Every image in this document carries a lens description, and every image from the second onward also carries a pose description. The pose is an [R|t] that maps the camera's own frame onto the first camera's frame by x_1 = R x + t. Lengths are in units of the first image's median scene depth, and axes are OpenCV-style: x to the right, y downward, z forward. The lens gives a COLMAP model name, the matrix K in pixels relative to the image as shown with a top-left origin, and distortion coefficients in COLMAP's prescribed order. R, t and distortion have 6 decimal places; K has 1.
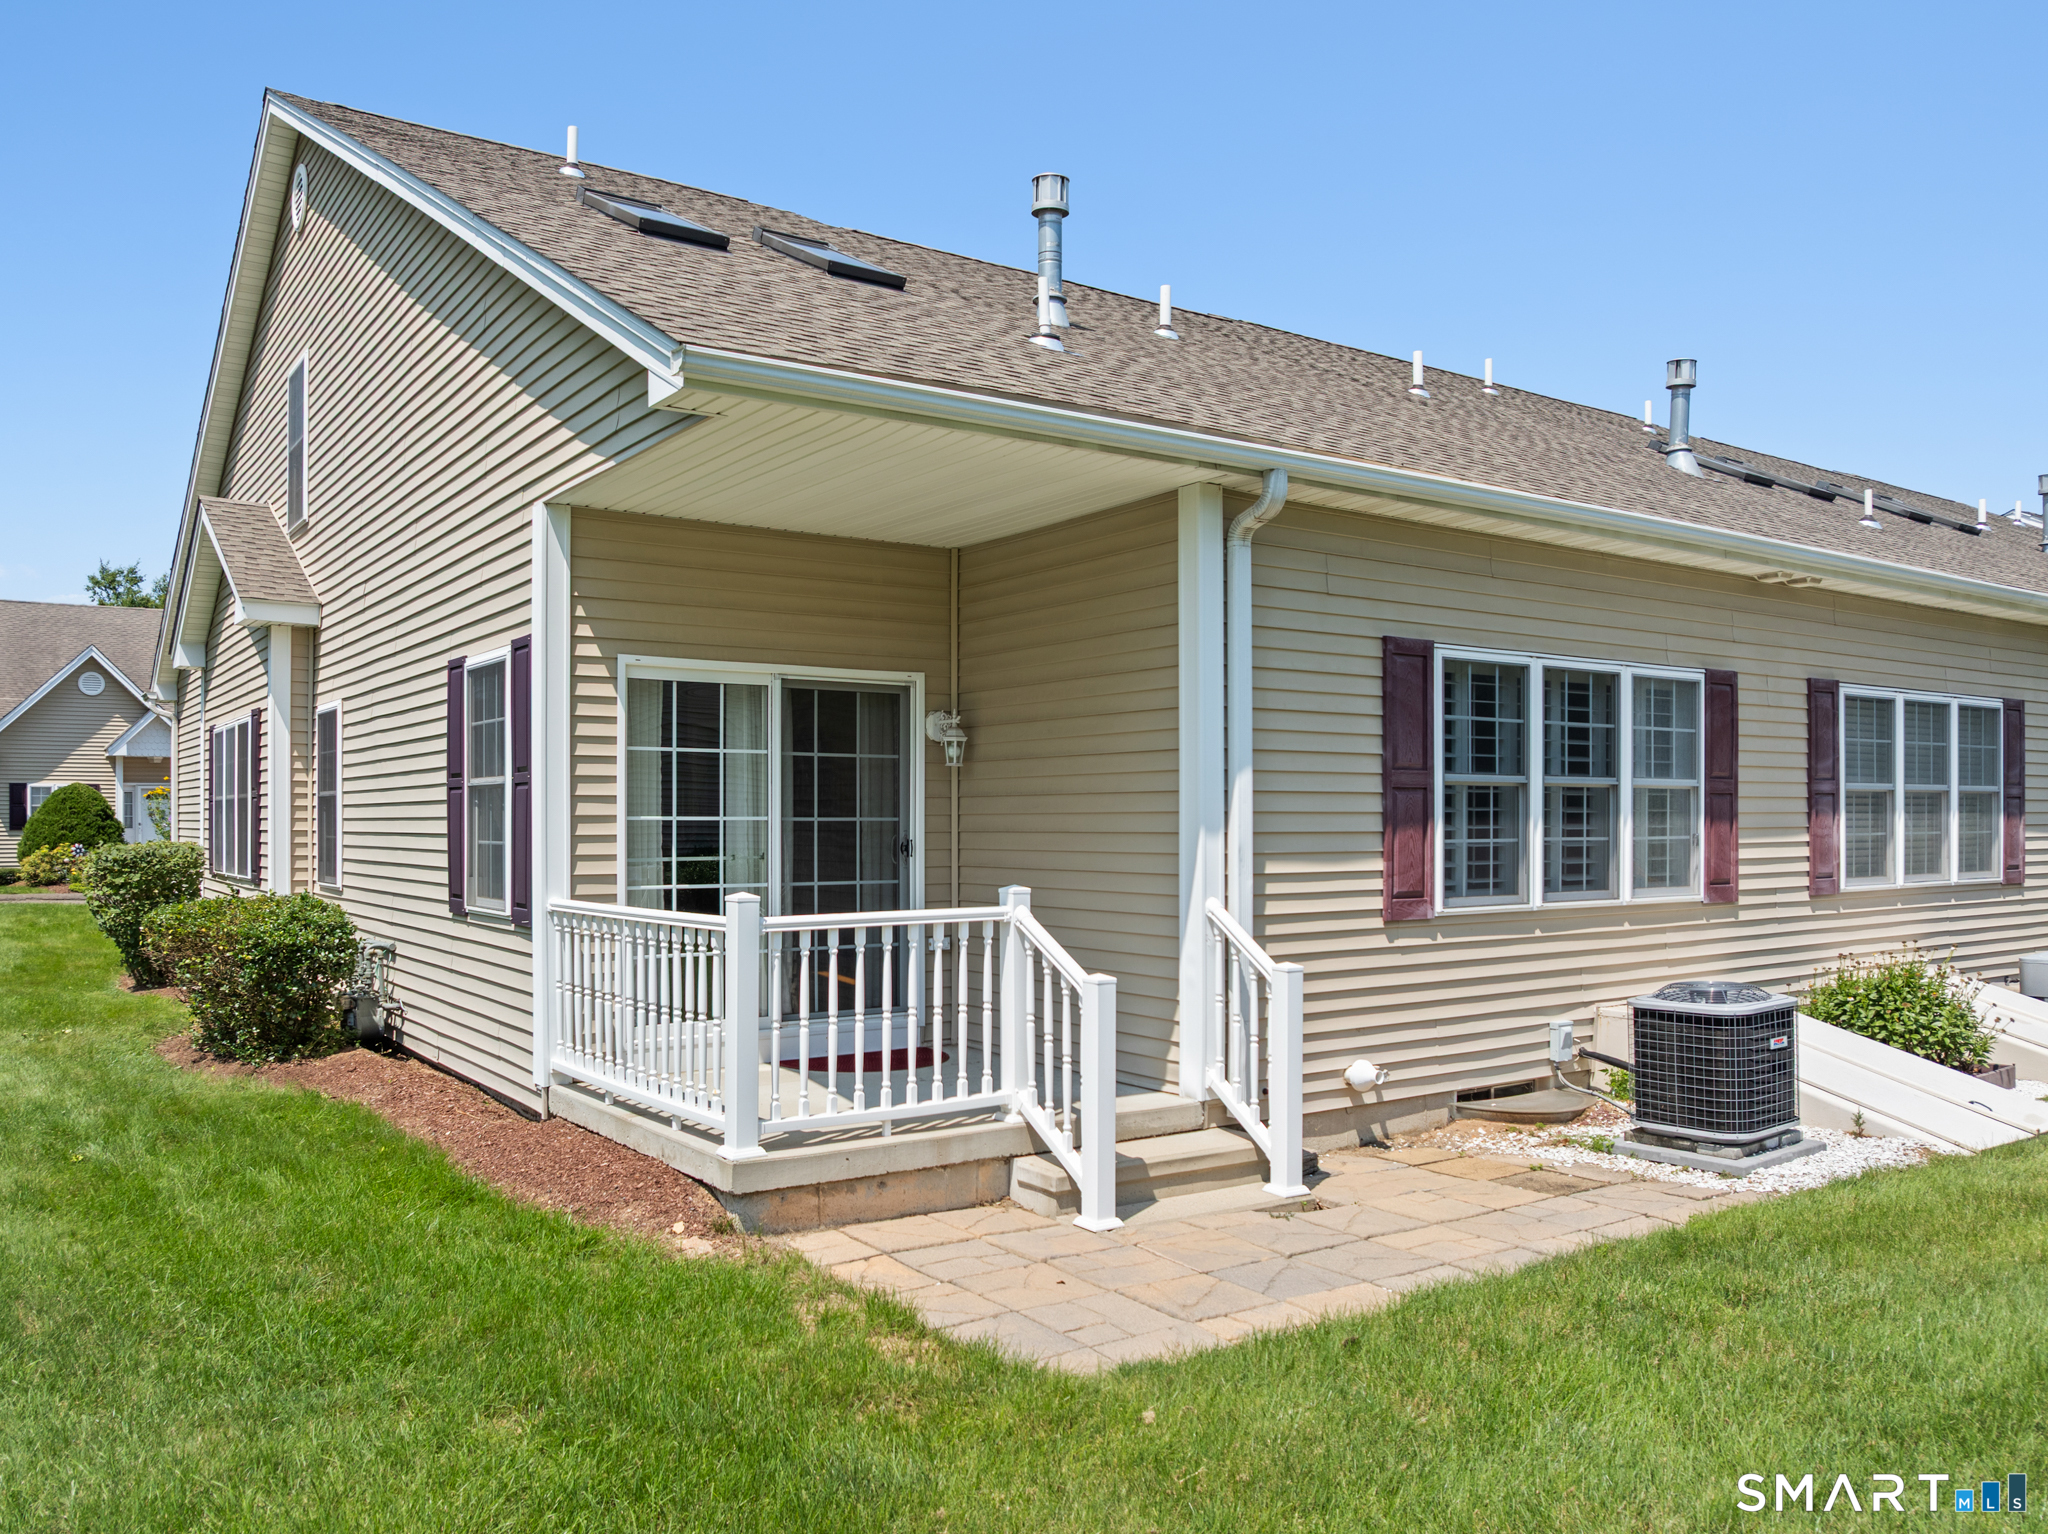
lens RADIAL K [[1597.1, 0, 1024.0], [0, 1597.1, 767.0], [0, 0, 1]] dist [-0.017523, -0.005434]
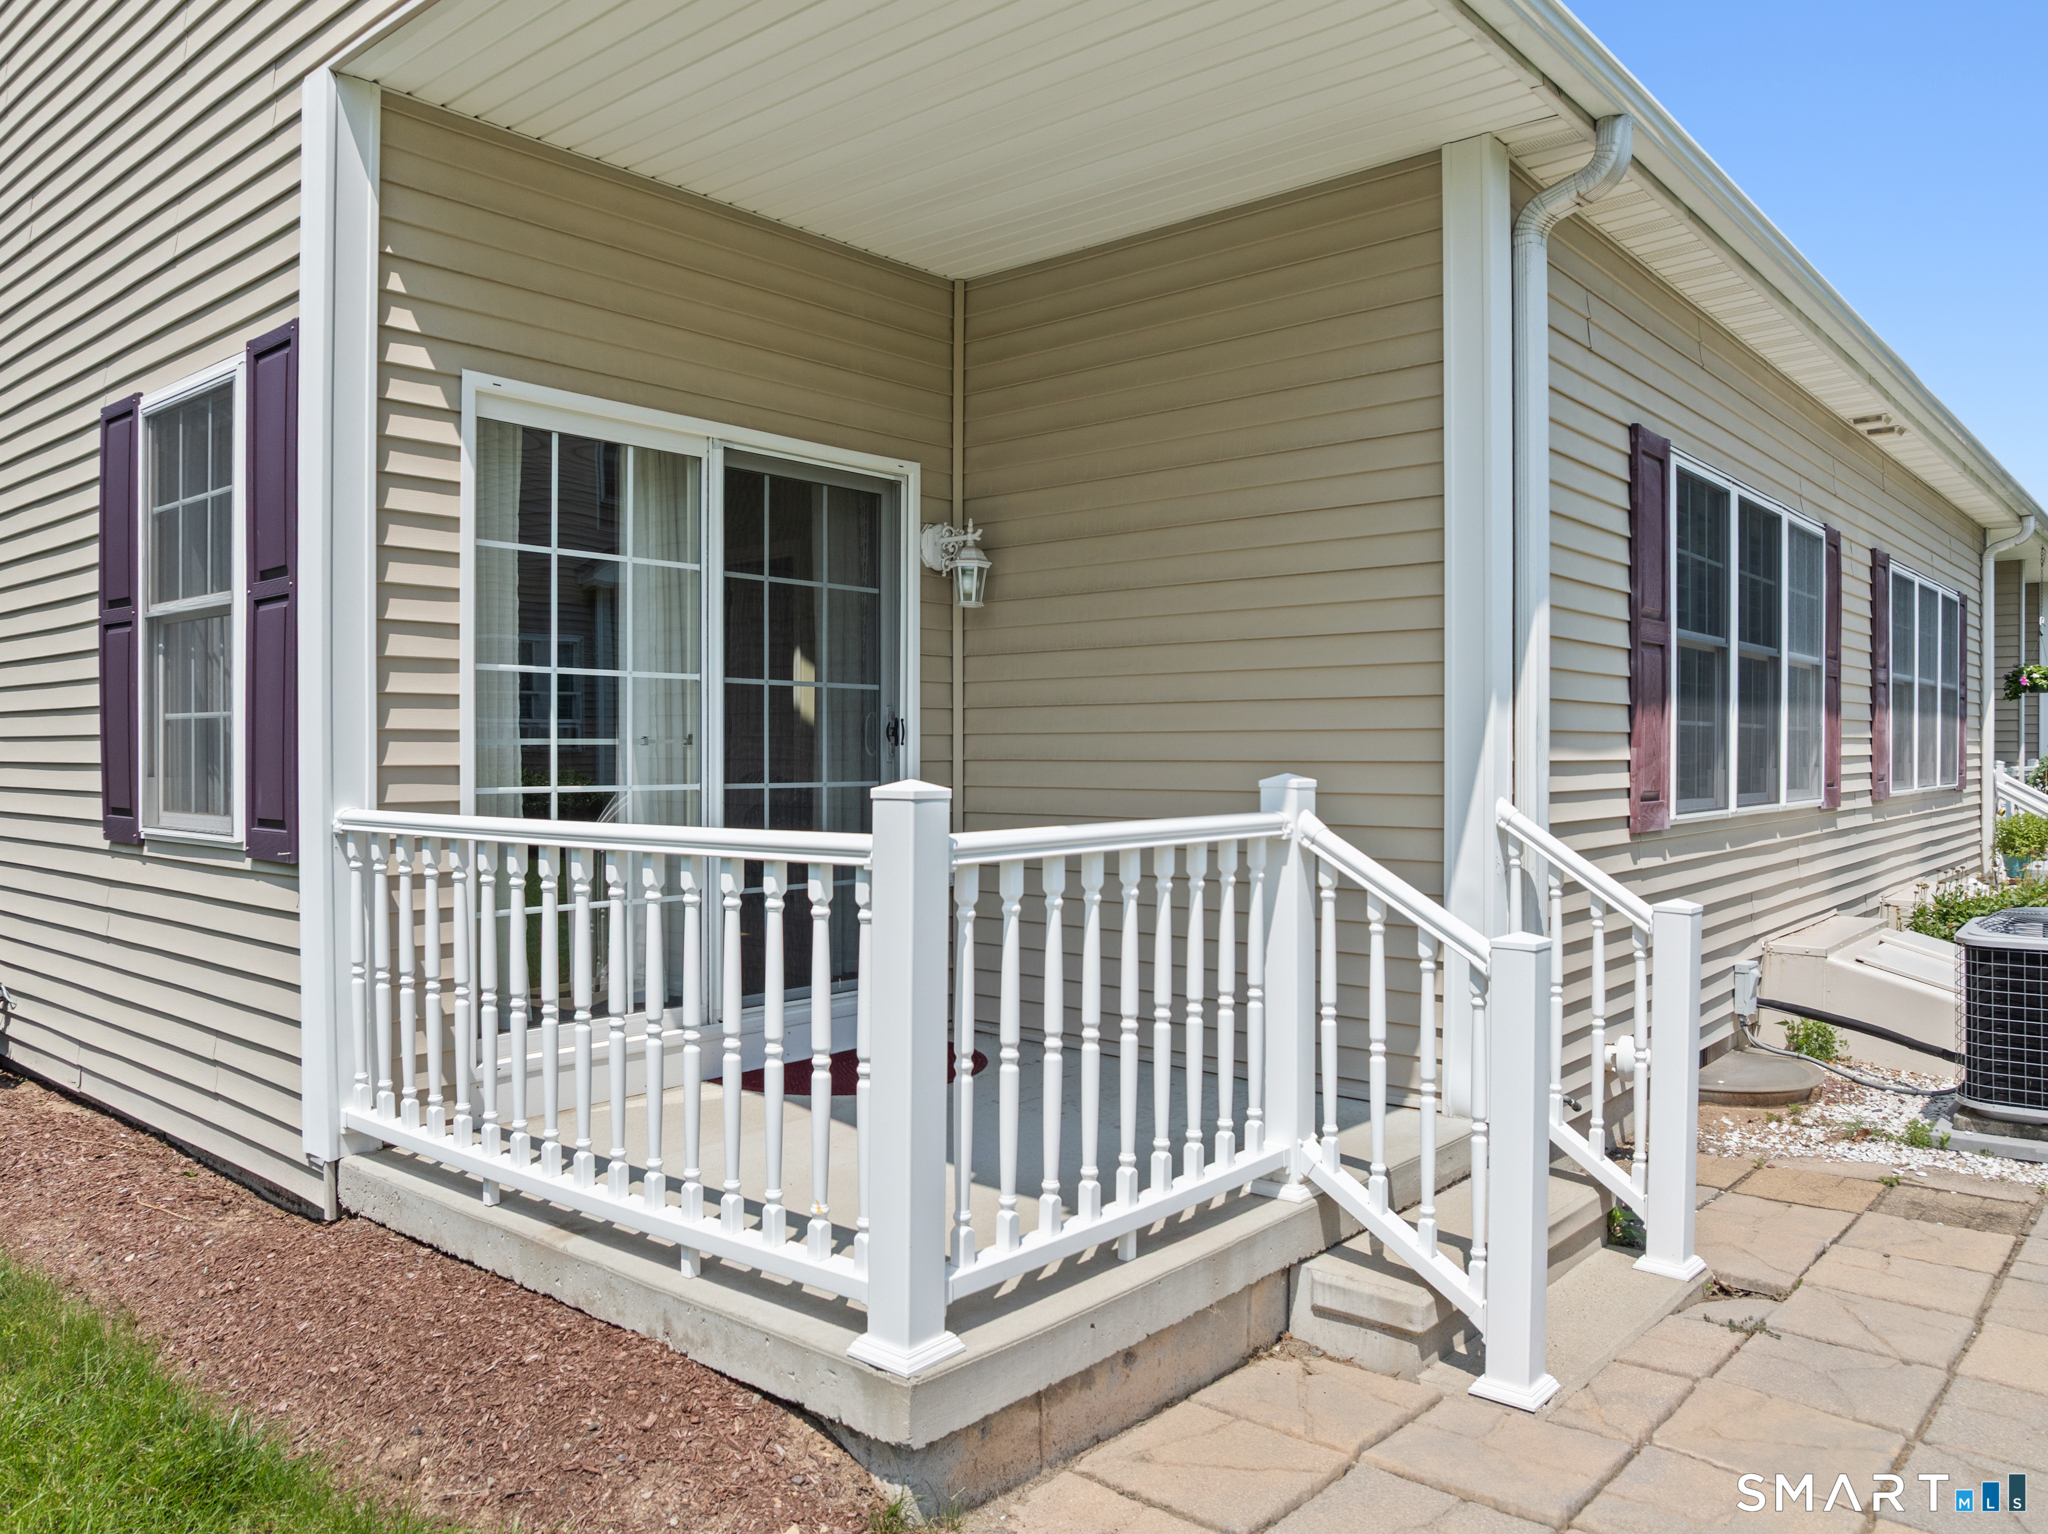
lens RADIAL K [[1477.5, 0, 1026.3], [0, 1477.5, 731.5], [0, 0, 1]] dist [-0.063626, 0.041322]
pose [[0.965767, 0.005916, 0.259344, -0.196215], [-0.010396, 0.999819, 0.015905, 0.044980], [-0.259203, -0.018056, 0.965654, 0.455627]]
